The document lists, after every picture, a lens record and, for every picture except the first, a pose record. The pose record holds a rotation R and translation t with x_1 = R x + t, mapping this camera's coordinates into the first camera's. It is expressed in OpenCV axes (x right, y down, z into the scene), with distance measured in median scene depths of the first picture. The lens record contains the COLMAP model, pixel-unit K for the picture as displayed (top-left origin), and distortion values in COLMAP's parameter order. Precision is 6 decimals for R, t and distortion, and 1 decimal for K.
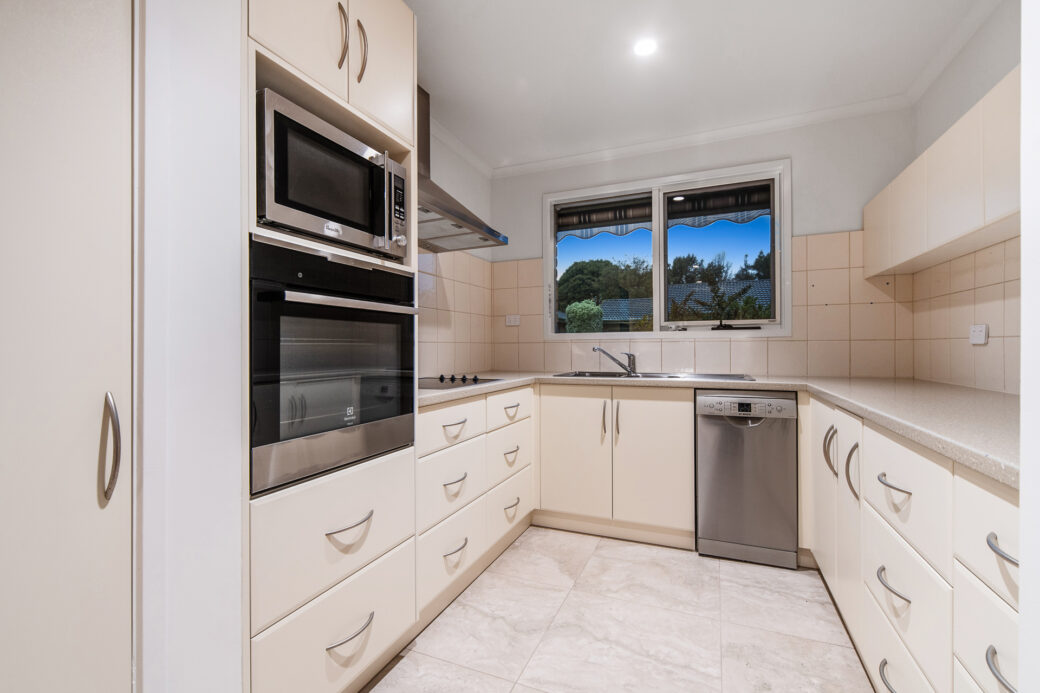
lens RADIAL K [[476.0, 0, 518.1], [0, 476.0, 346.3], [0, 0, 1]] dist [-0.001913, -0.000028]
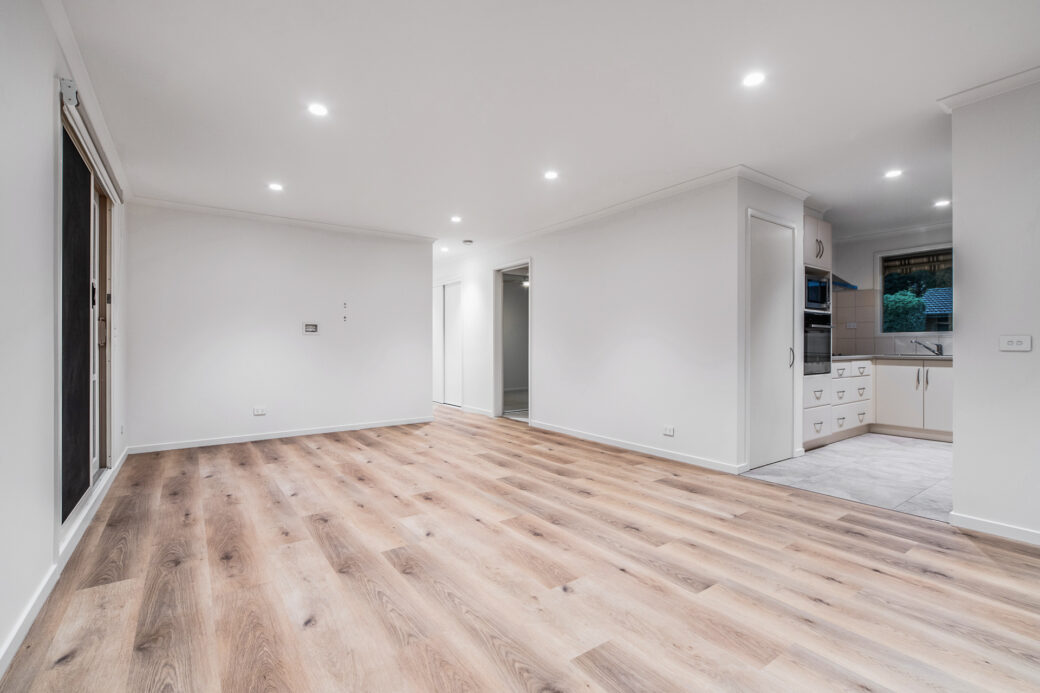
lens RADIAL K [[466.3, 0, 516.3], [0, 466.3, 346.4], [0, 0, 1]] dist [-0.000293, -0.000597]
pose [[0.854399, 0.004073, -0.519601, -0.219646], [-0.001203, 0.999982, 0.005862, 0.017555], [0.519615, -0.004383, 0.854389, -1.393772]]
